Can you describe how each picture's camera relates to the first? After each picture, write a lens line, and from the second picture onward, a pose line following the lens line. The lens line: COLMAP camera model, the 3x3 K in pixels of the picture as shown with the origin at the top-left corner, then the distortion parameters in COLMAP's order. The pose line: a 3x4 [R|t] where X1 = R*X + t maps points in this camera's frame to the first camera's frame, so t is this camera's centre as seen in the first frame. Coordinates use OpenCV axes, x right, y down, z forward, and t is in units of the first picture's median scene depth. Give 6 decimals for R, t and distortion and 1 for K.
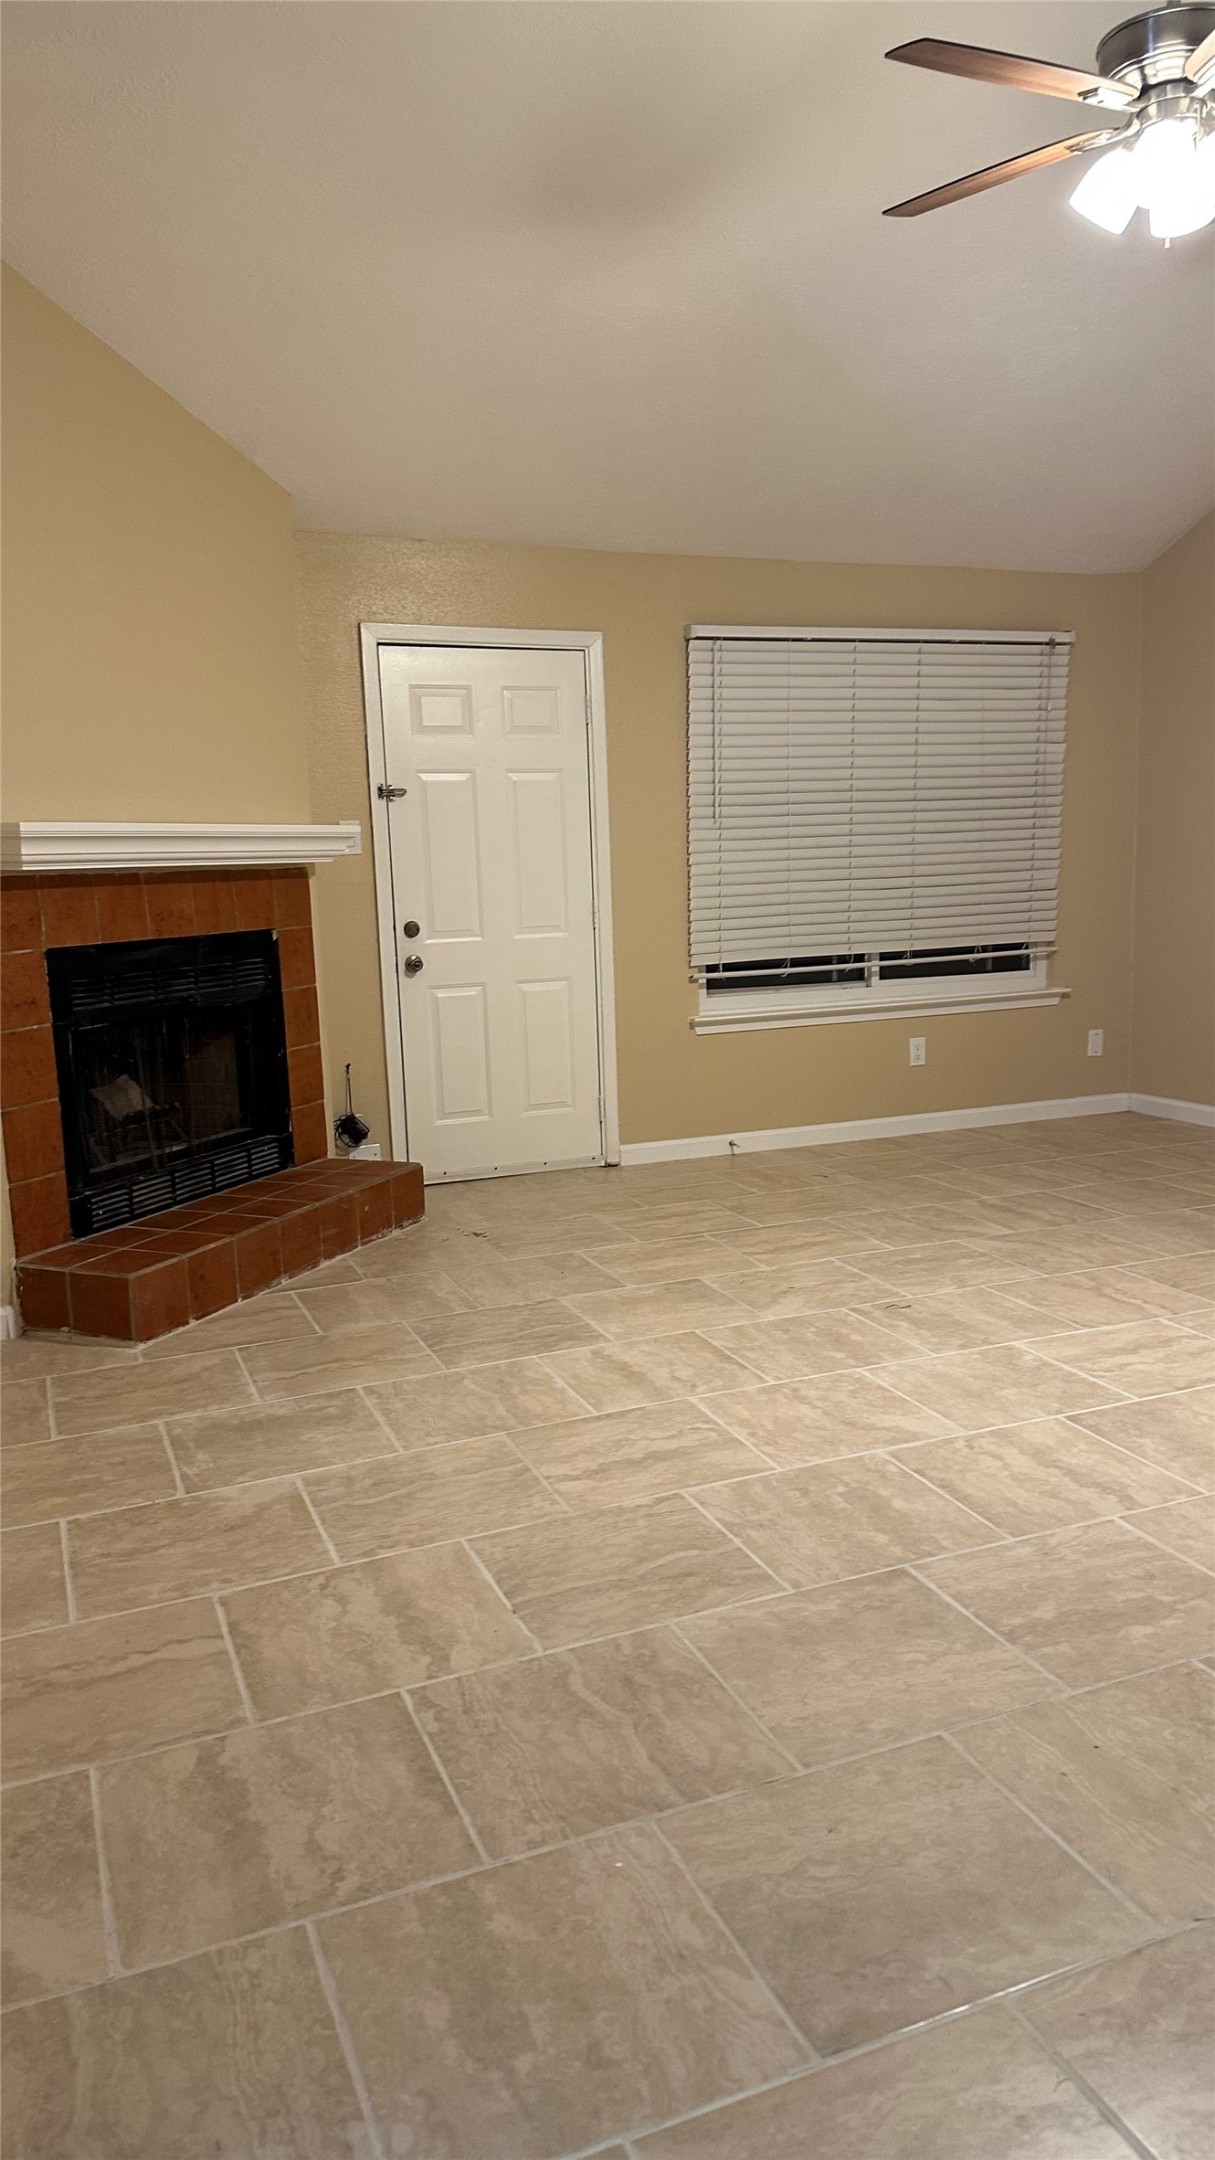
lens RADIAL K [[1504.3, 0, 608.2], [0, 1504.3, 1093.3], [0, 0, 1]] dist [0.090418, -0.009085]
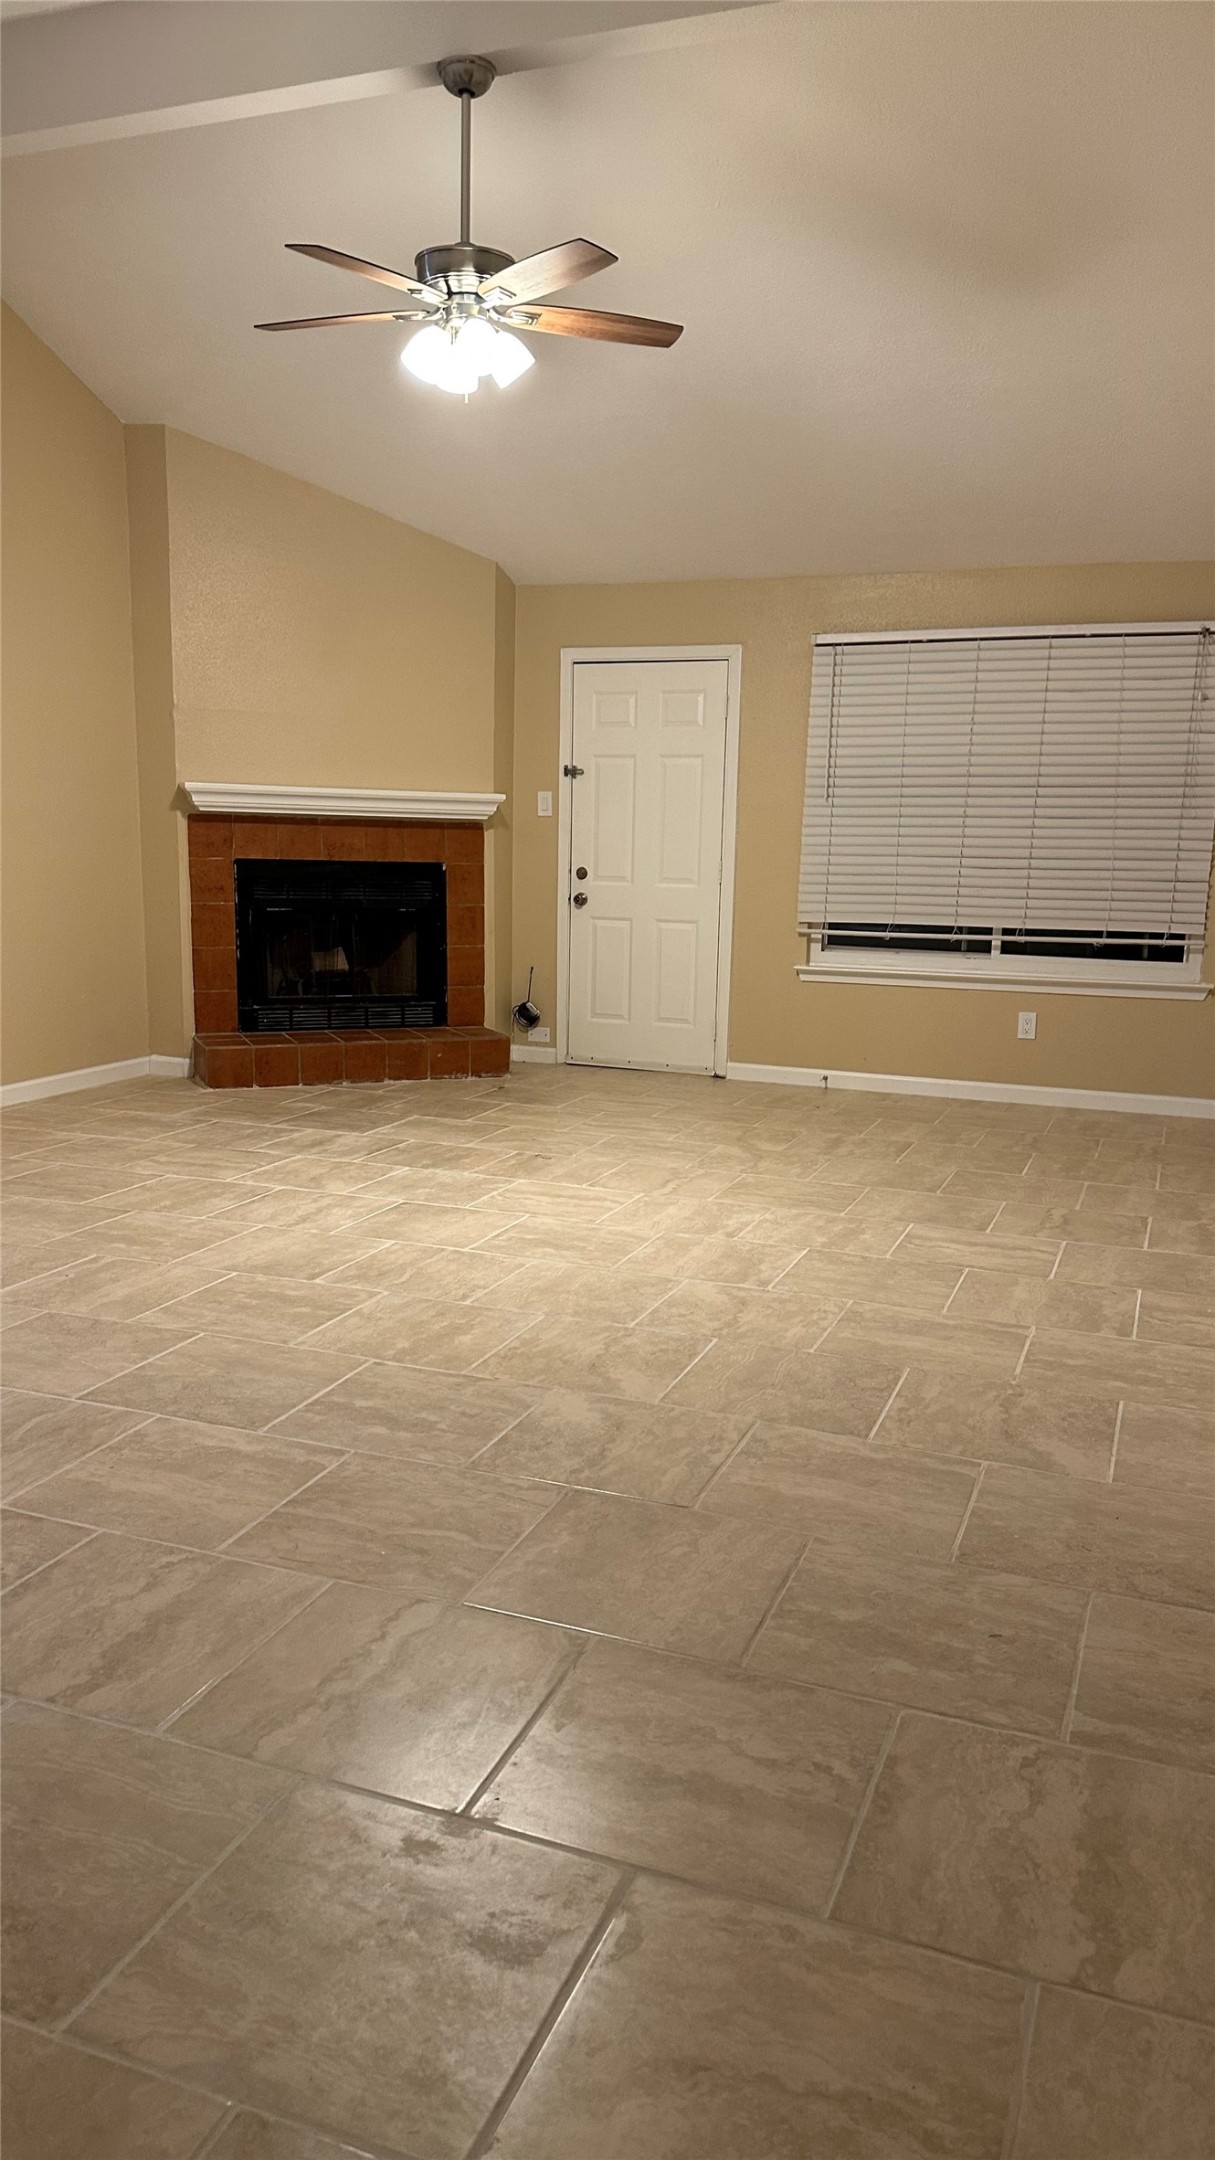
lens RADIAL K [[1504.3, 0, 601.9], [0, 1504.3, 1078.1], [0, 0, 1]] dist [0.090418, -0.009085]
pose [[0.727624, 0.154211, -0.668418, 0.811808], [-0.150632, 0.986540, 0.063631, -0.016118], [0.669233, 0.054385, 0.741059, 0.022676]]
